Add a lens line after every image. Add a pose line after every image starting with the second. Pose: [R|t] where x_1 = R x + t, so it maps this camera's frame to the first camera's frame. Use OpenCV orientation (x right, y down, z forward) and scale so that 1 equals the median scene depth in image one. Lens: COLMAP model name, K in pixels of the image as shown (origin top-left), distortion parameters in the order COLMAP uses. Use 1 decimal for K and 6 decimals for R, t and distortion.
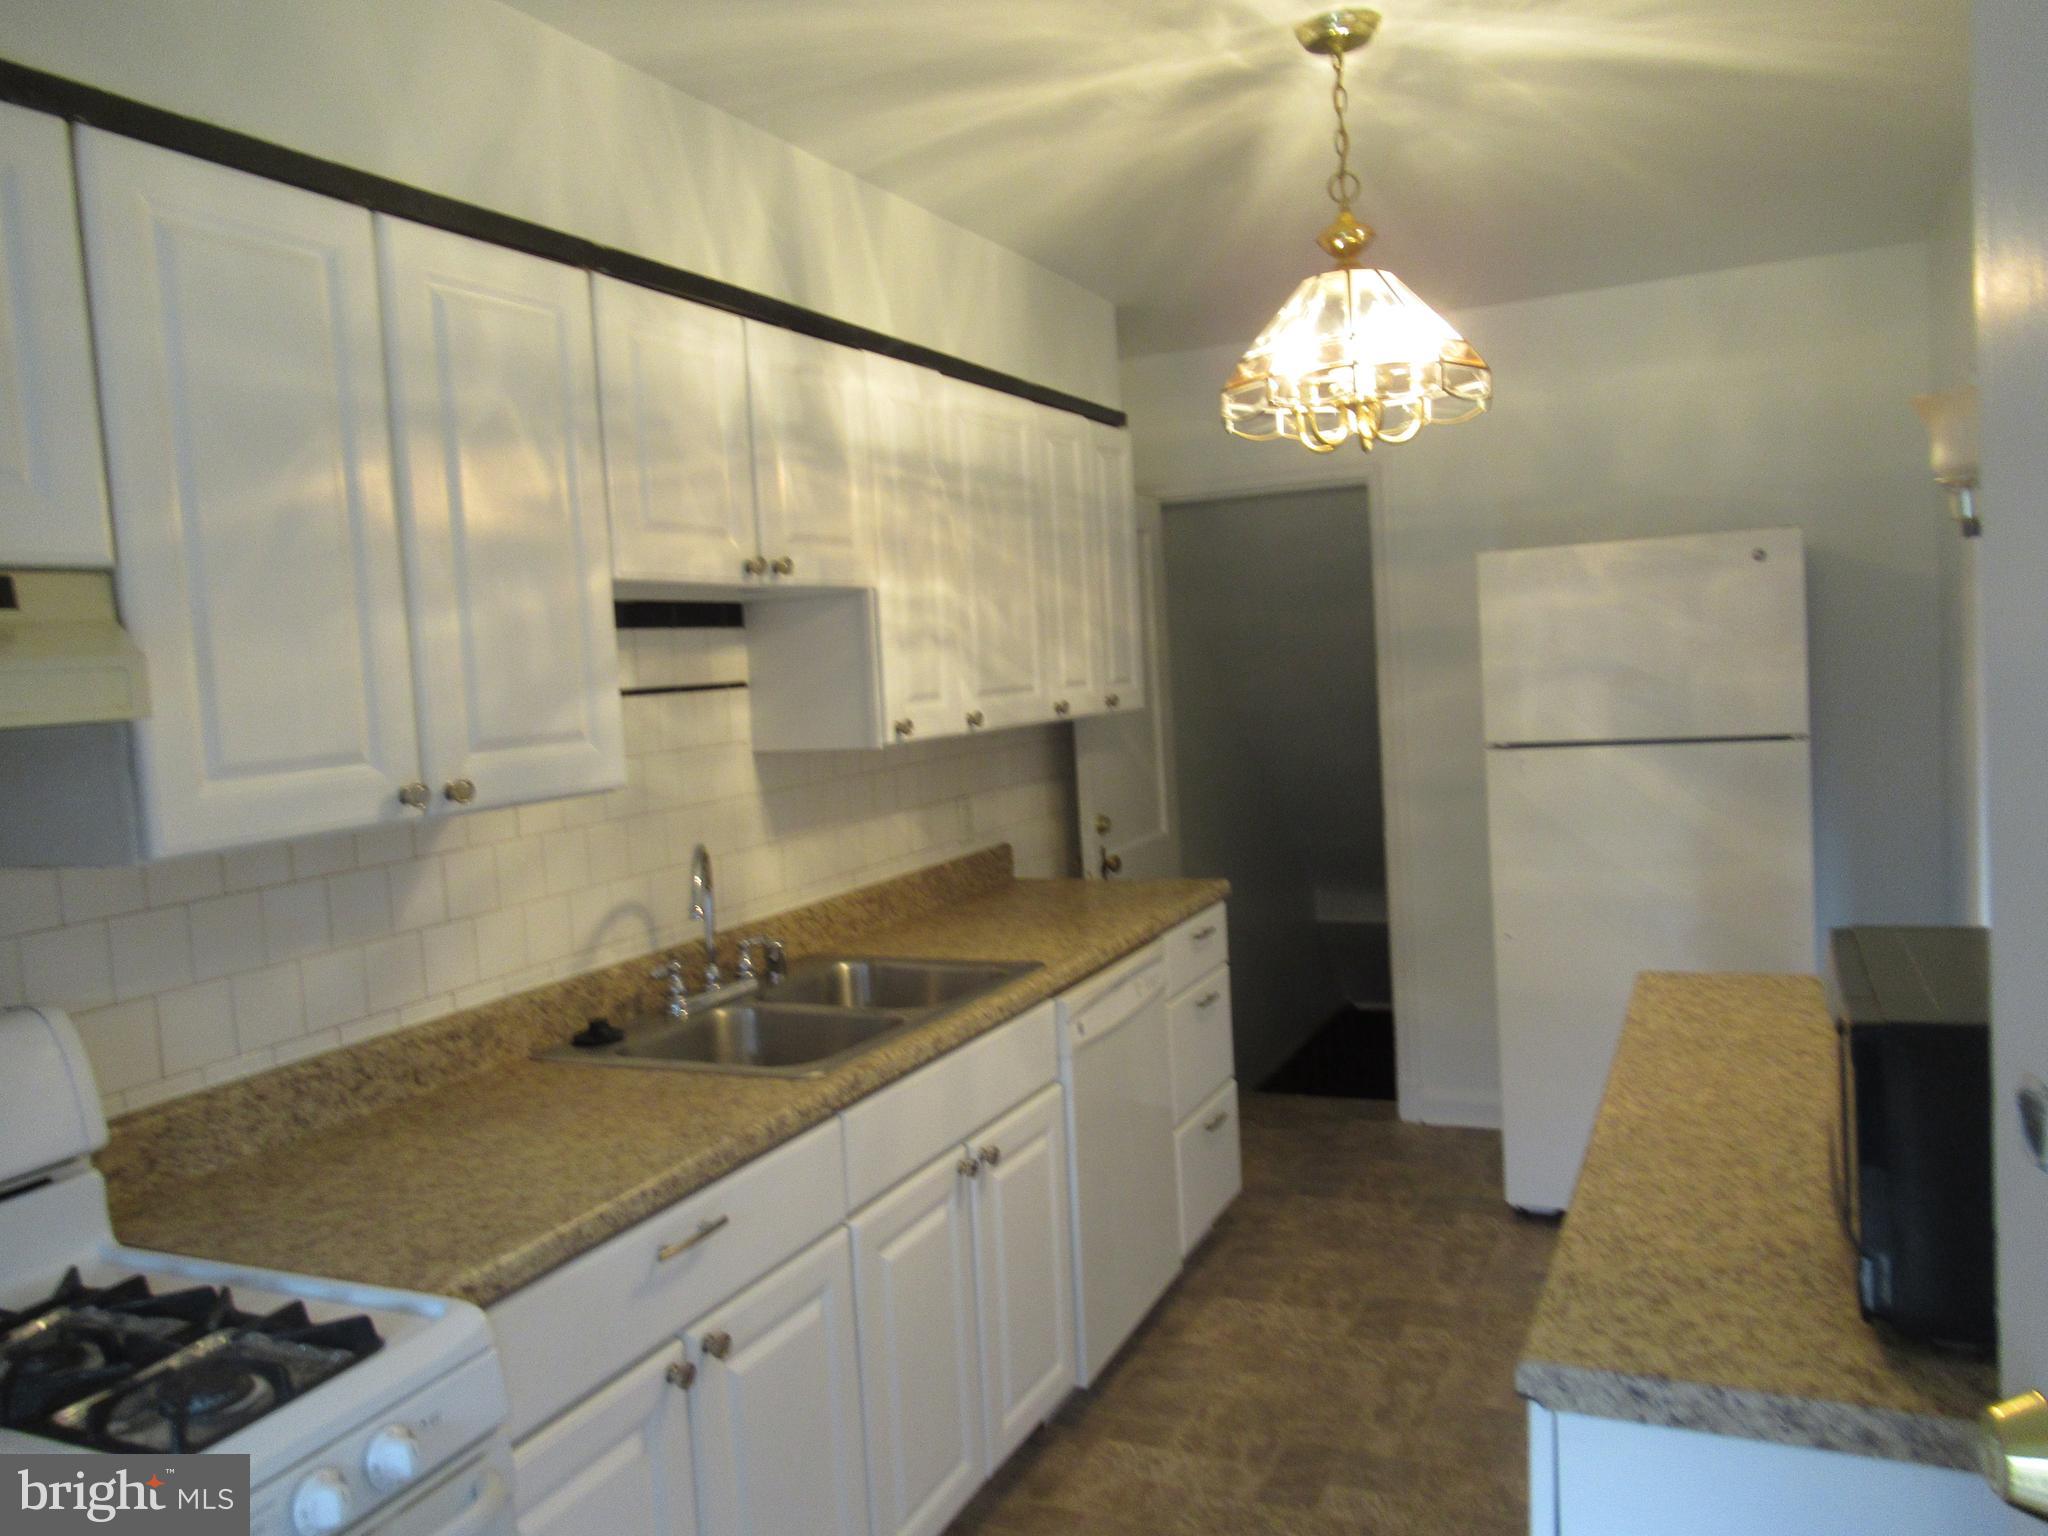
lens RADIAL K [[1530.5, 0, 1010.0], [0, 1530.5, 773.5], [0, 0, 1]] dist [-0.001369, 0.001860]
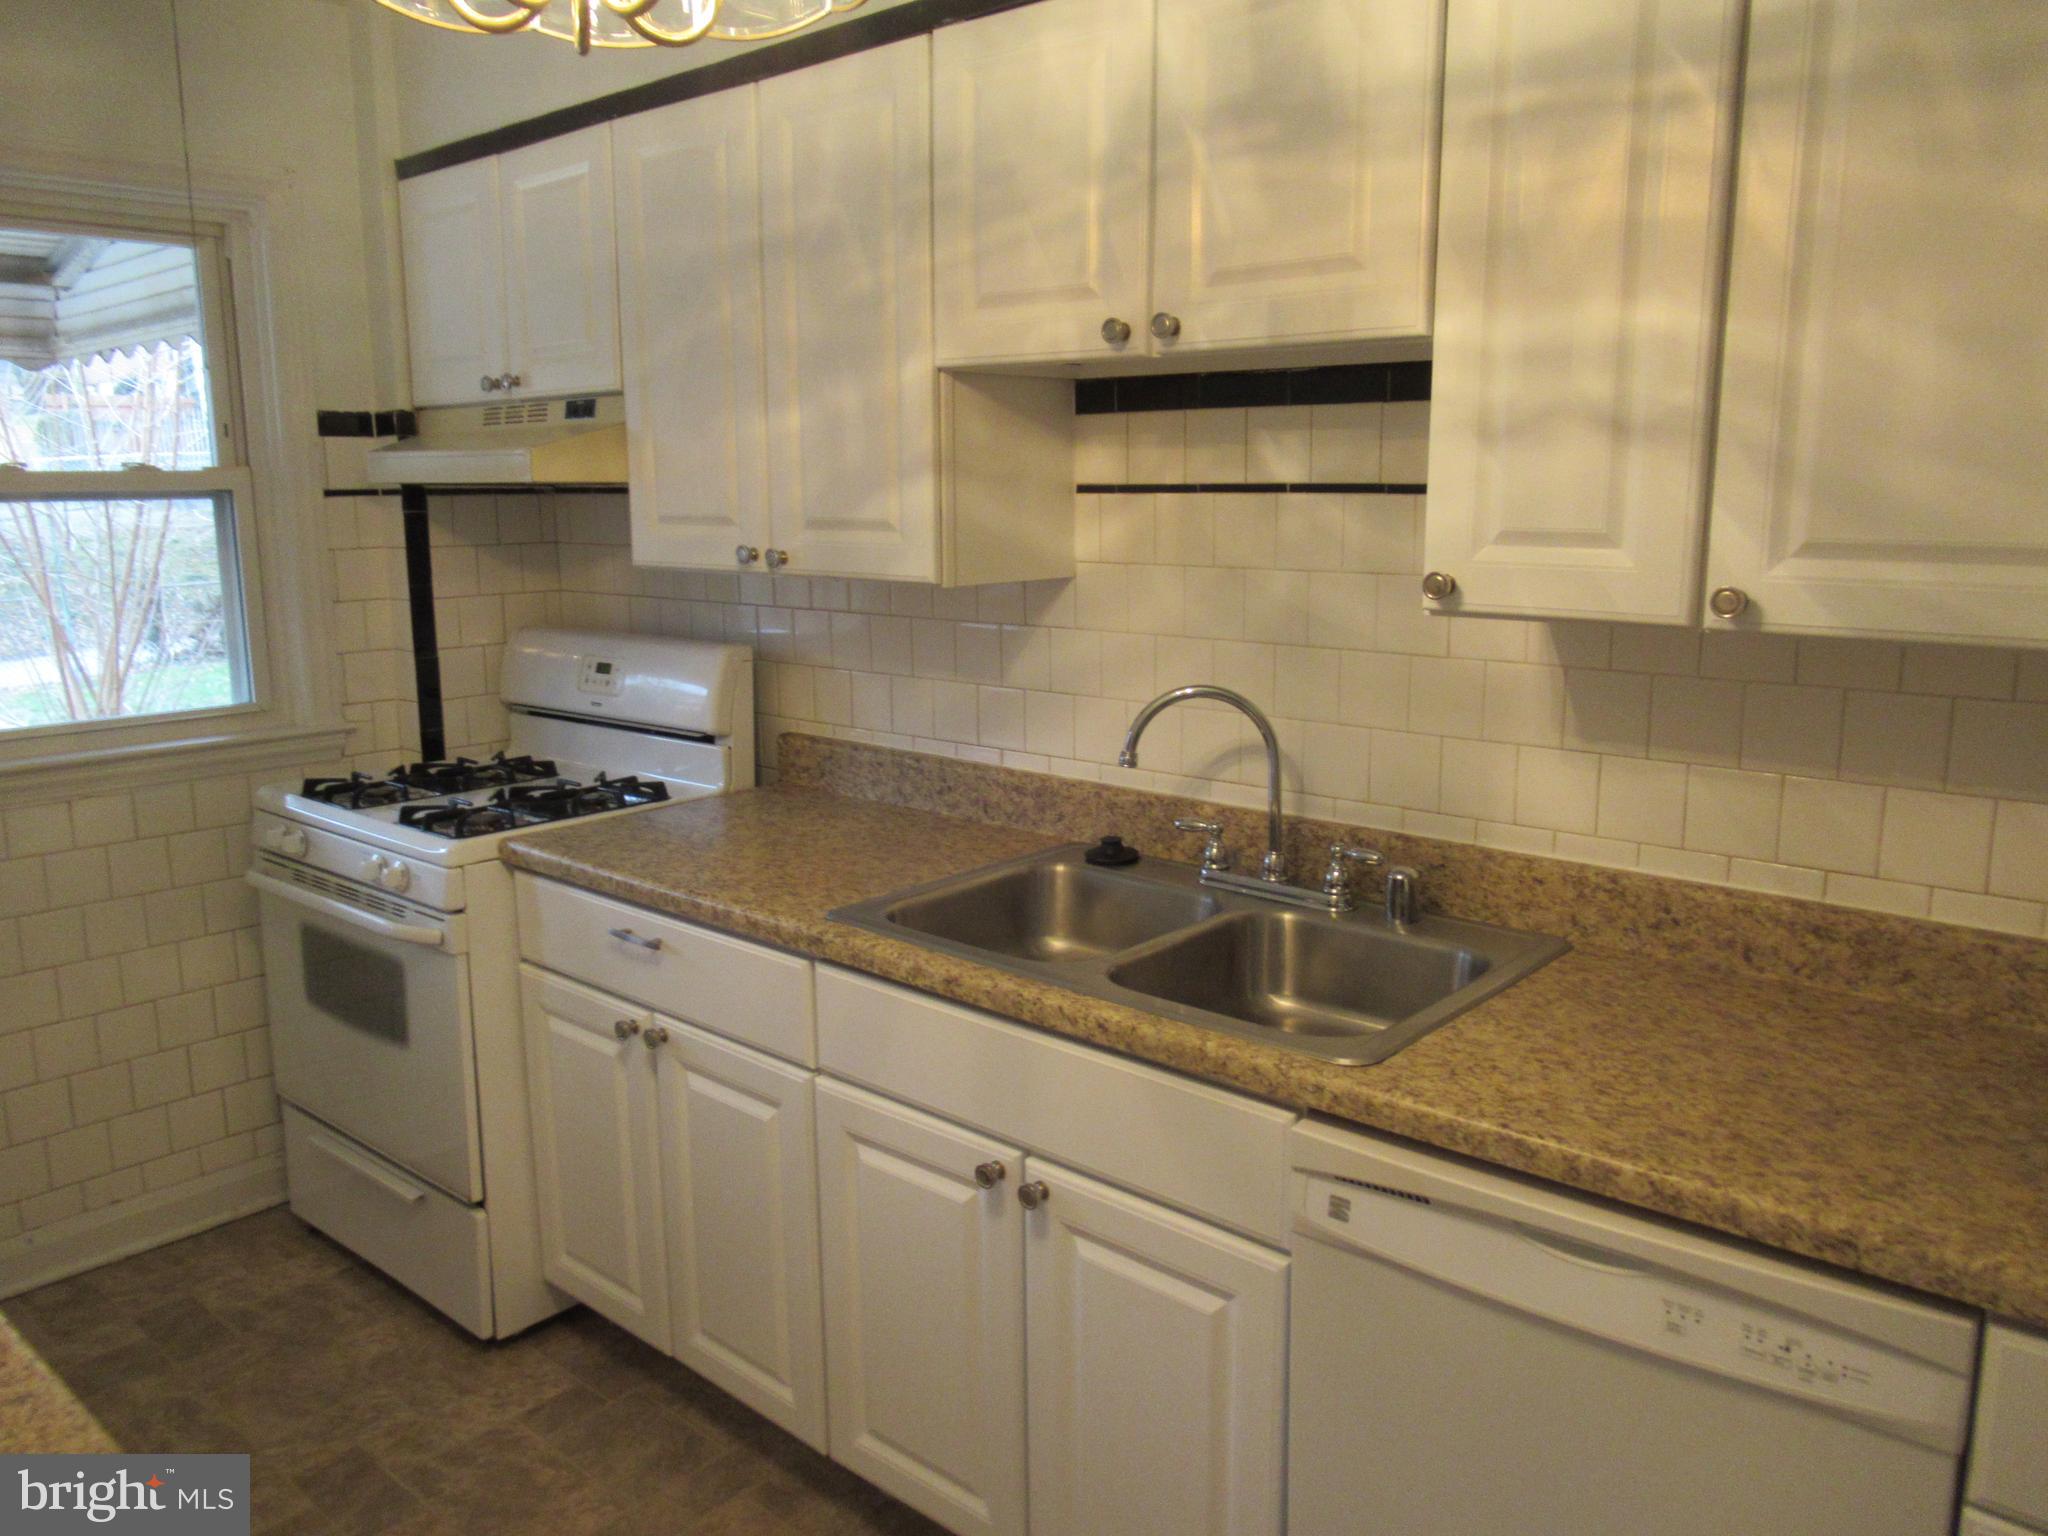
lens RADIAL K [[1530.5, 0, 1017.5], [0, 1530.5, 769.7], [0, 0, 1]] dist [-0.001369, 0.001860]
pose [[-0.273546, 0.247033, -0.929595, 0.643298], [-0.047225, 0.961842, 0.269499, -0.136933], [0.960699, 0.117620, -0.251442, 1.243005]]
